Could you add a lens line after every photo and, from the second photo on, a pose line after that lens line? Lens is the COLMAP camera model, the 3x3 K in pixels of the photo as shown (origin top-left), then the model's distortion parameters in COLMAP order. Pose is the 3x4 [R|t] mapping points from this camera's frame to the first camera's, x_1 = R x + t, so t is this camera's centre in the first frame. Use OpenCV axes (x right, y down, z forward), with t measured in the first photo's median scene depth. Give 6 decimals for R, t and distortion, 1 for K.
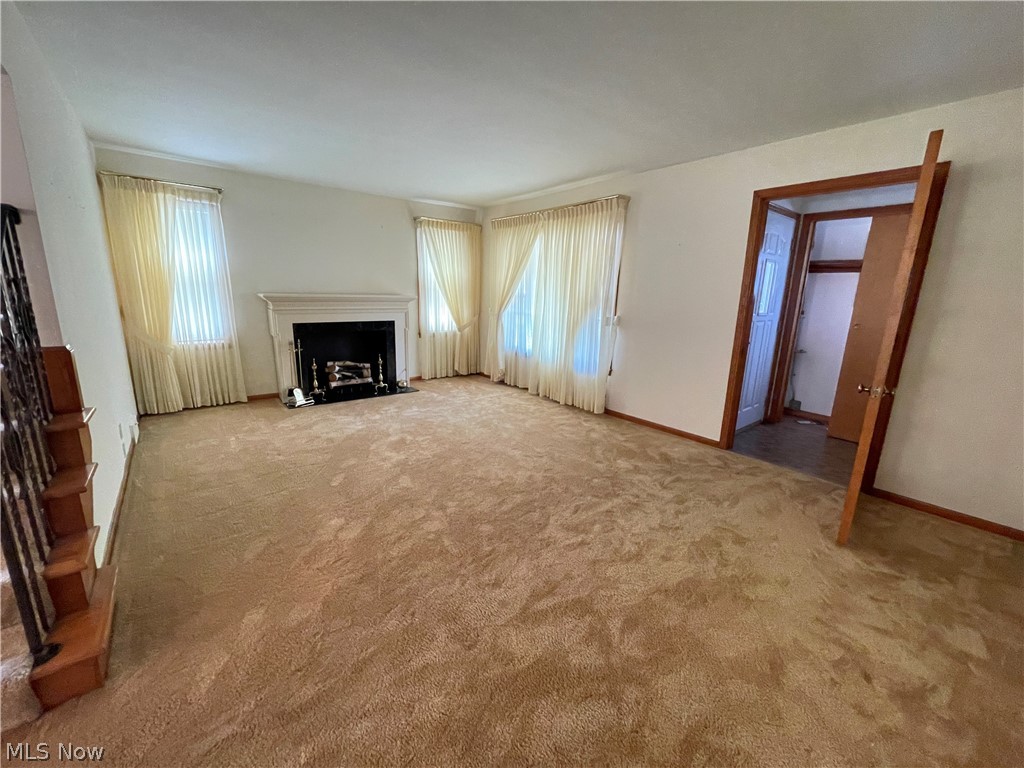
lens RADIAL K [[412.5, 0, 508.0], [0, 412.5, 381.0], [0, 0, 1]] dist [-0.002651, 0.000188]
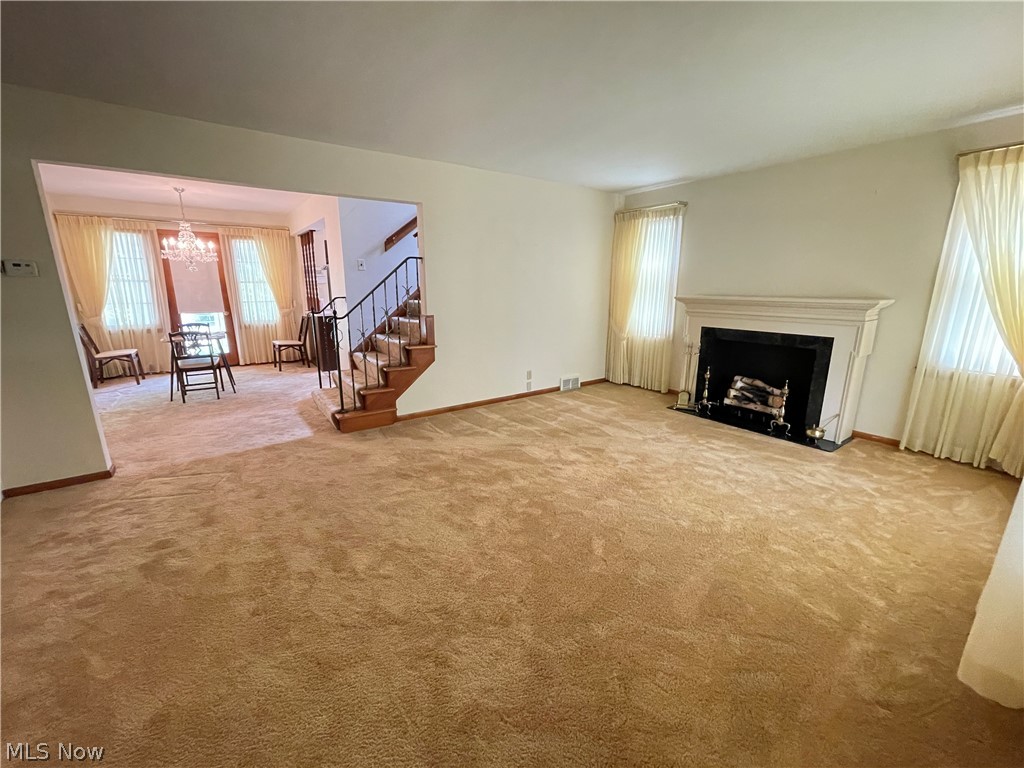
lens RADIAL K [[412.6, 0, 507.6], [0, 412.6, 381.8], [0, 0, 1]] dist [-0.007957, 0.005543]
pose [[-0.057457, 0.203473, -0.977393, 0.480510], [-0.217288, 0.952992, 0.211167, -0.123730], [0.974415, 0.224509, -0.010544, 0.606653]]
